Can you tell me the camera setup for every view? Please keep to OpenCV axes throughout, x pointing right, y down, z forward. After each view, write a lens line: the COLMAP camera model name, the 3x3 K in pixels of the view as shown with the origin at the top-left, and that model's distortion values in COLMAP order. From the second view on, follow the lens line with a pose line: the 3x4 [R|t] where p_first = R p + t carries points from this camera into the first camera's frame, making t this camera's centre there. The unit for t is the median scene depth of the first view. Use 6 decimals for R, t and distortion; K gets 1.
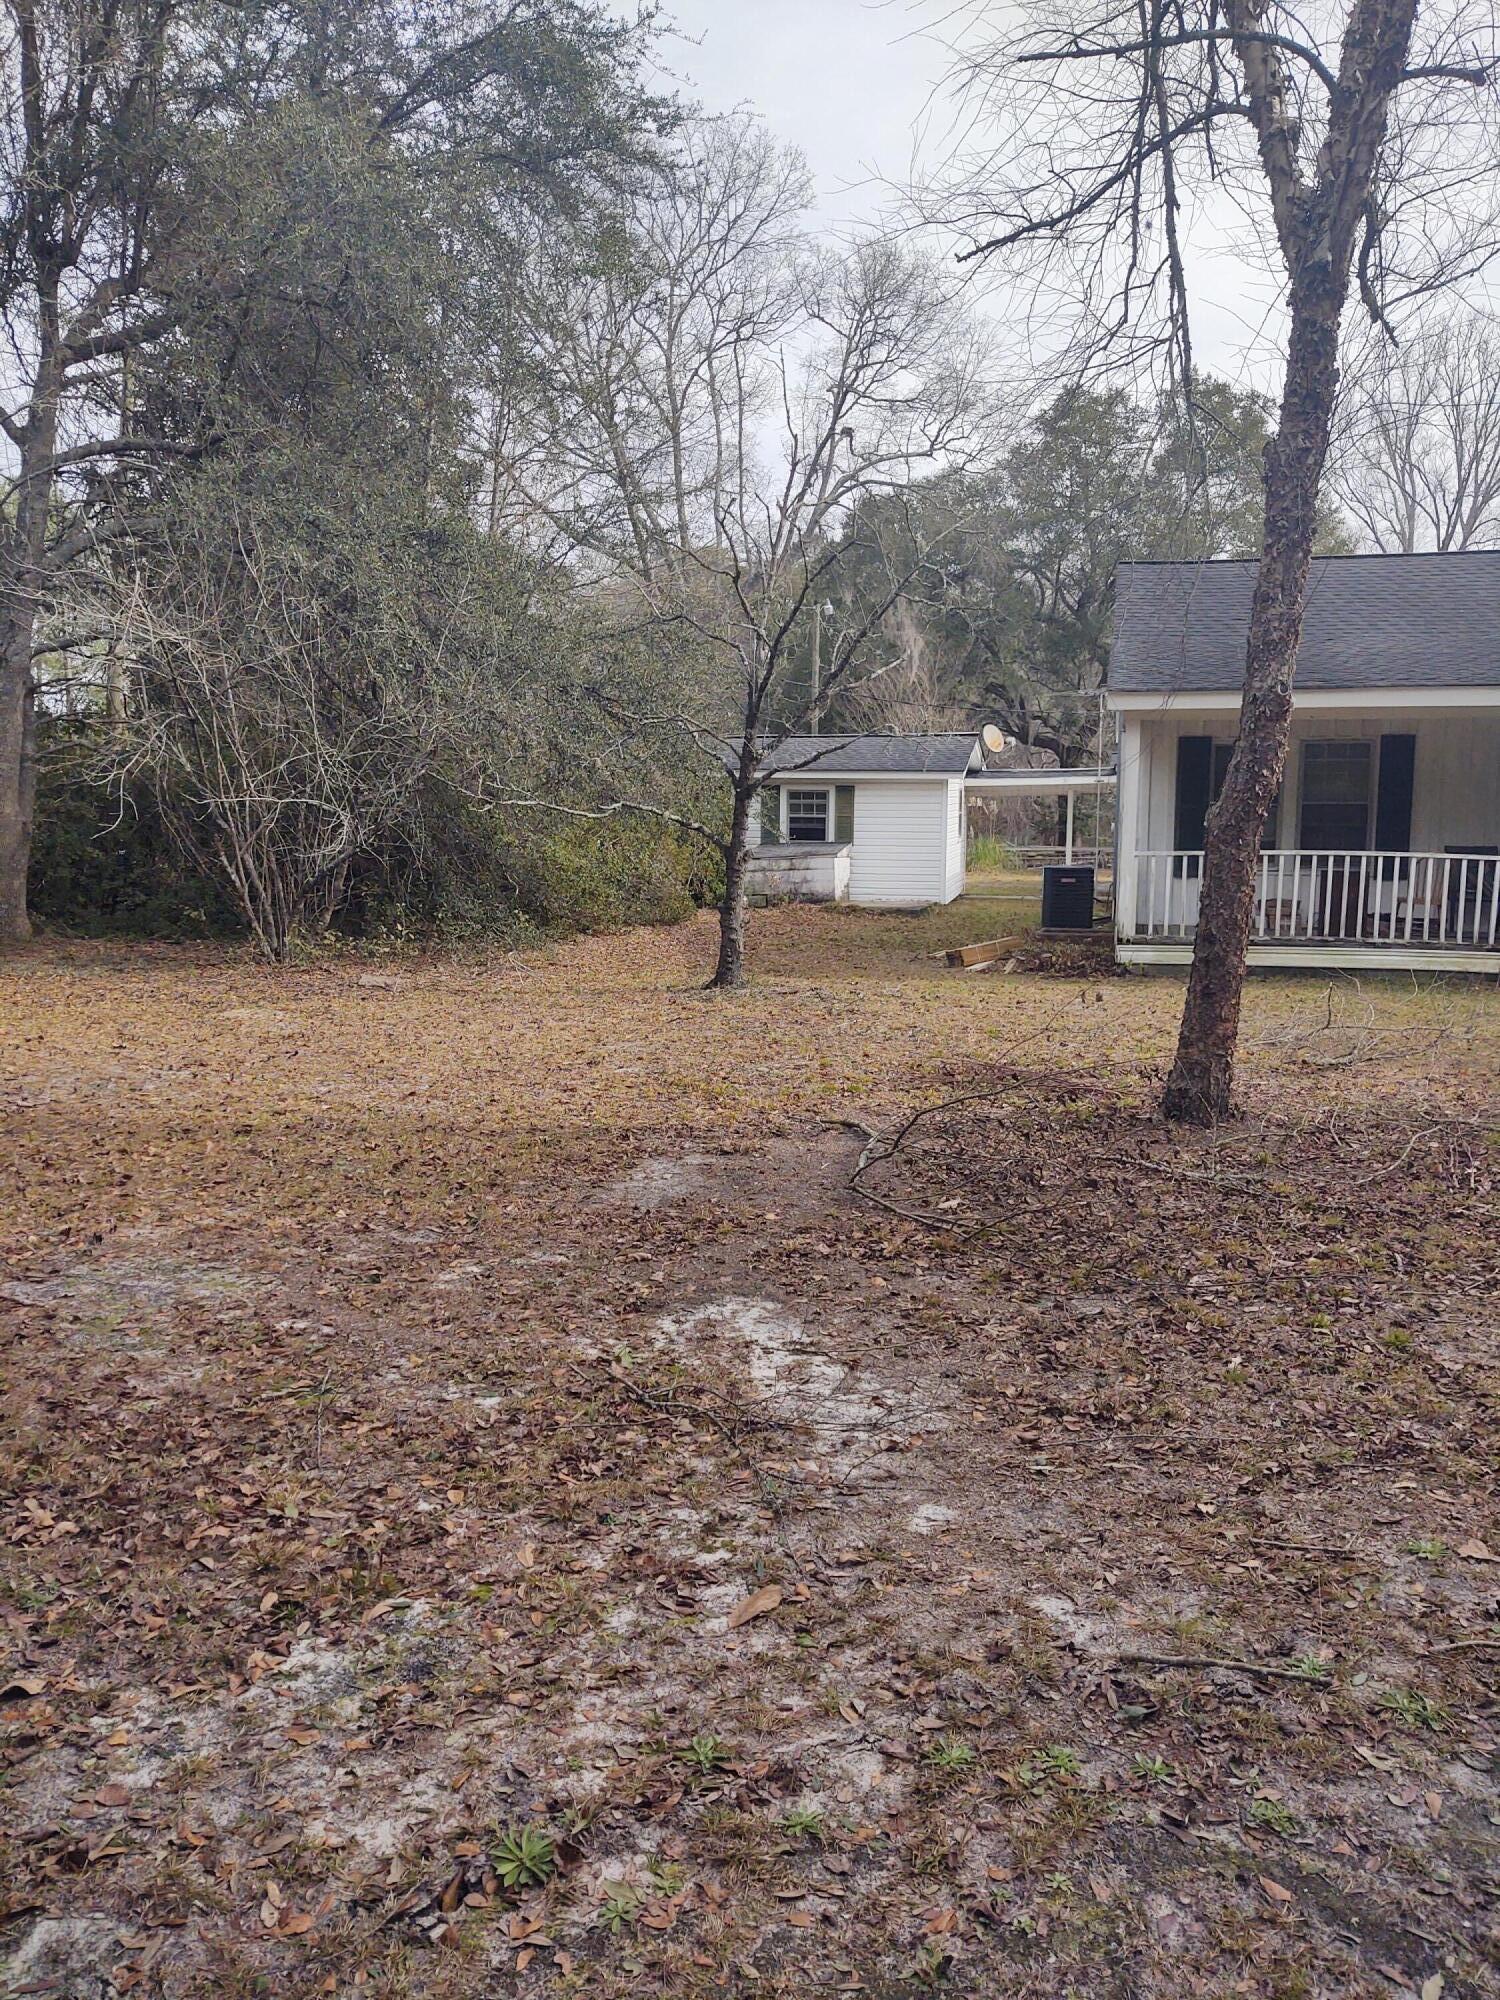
lens RADIAL K [[1554.9, 0, 749.3], [0, 1554.9, 1003.3], [0, 0, 1]] dist [-0.003707, -0.005243]
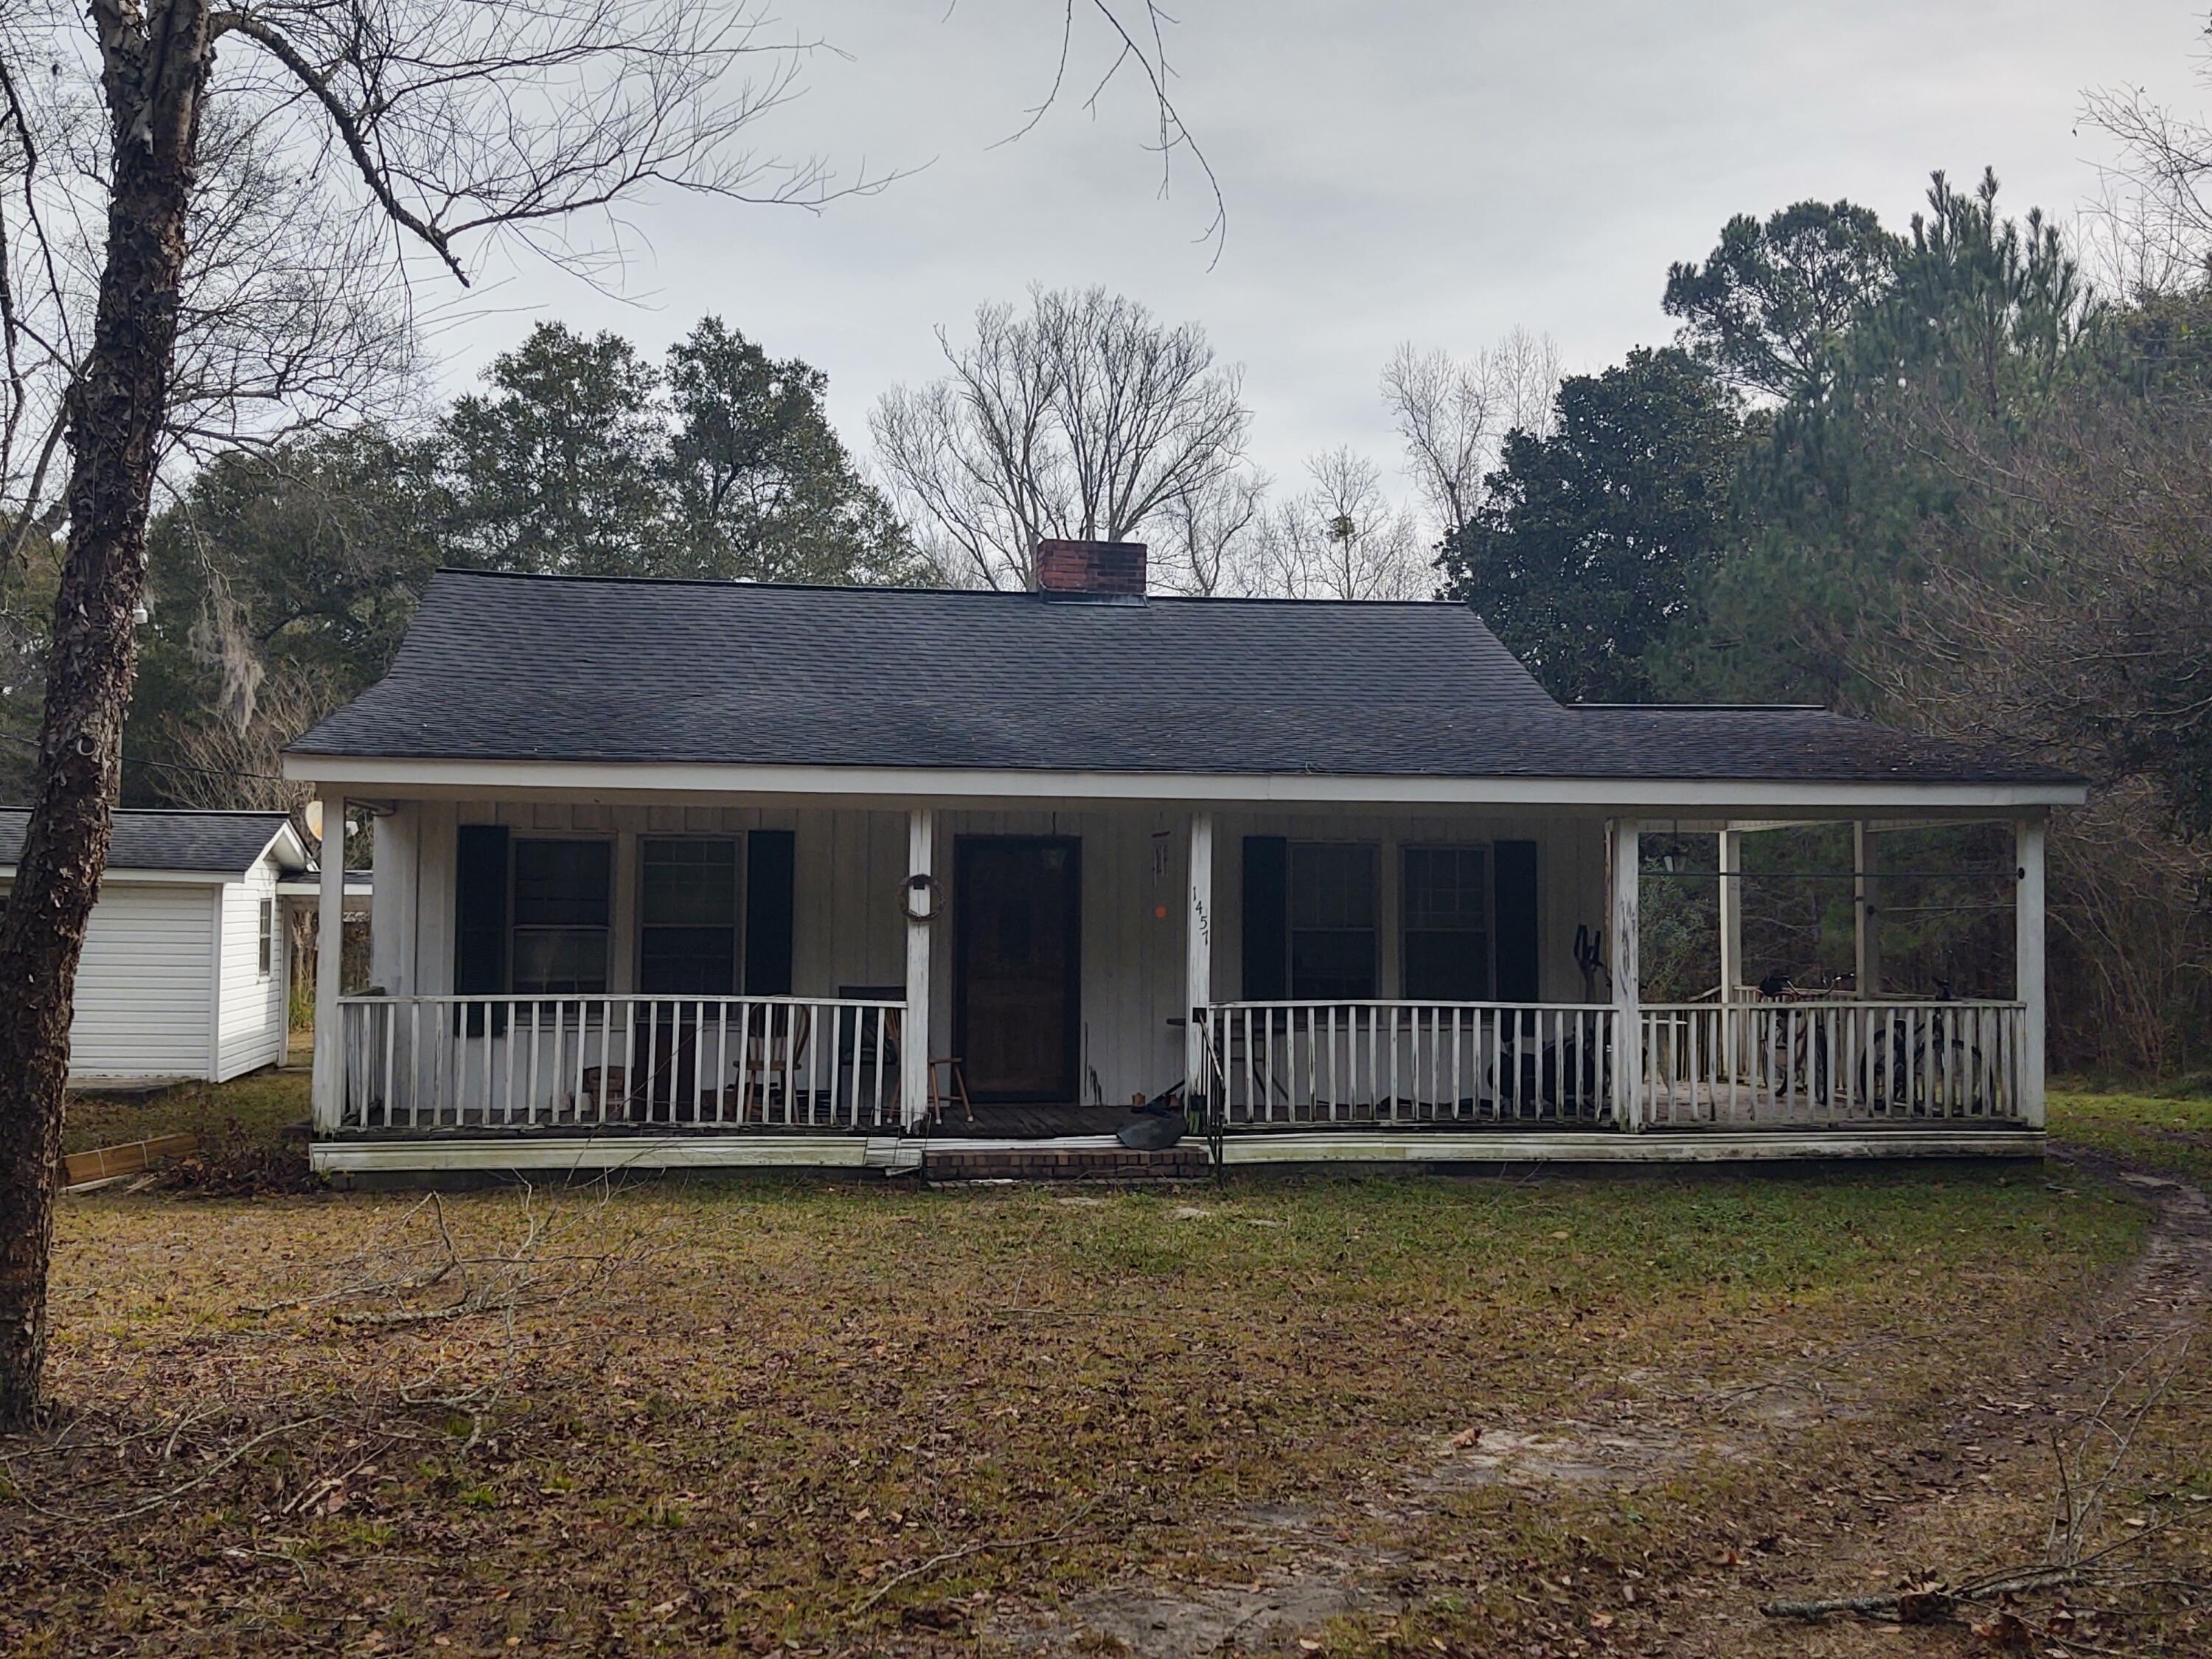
lens RADIAL K [[2346.0, 0, 1106.5], [0, 2346.0, 827.7], [0, 0, 1]] dist [-0.009649, 0.000000]
pose [[0.913243, 0.027746, 0.406469, 0.123735], [0.041378, 0.986203, -0.160286, 0.002929], [-0.405308, 0.163199, 0.899495, -0.021441]]
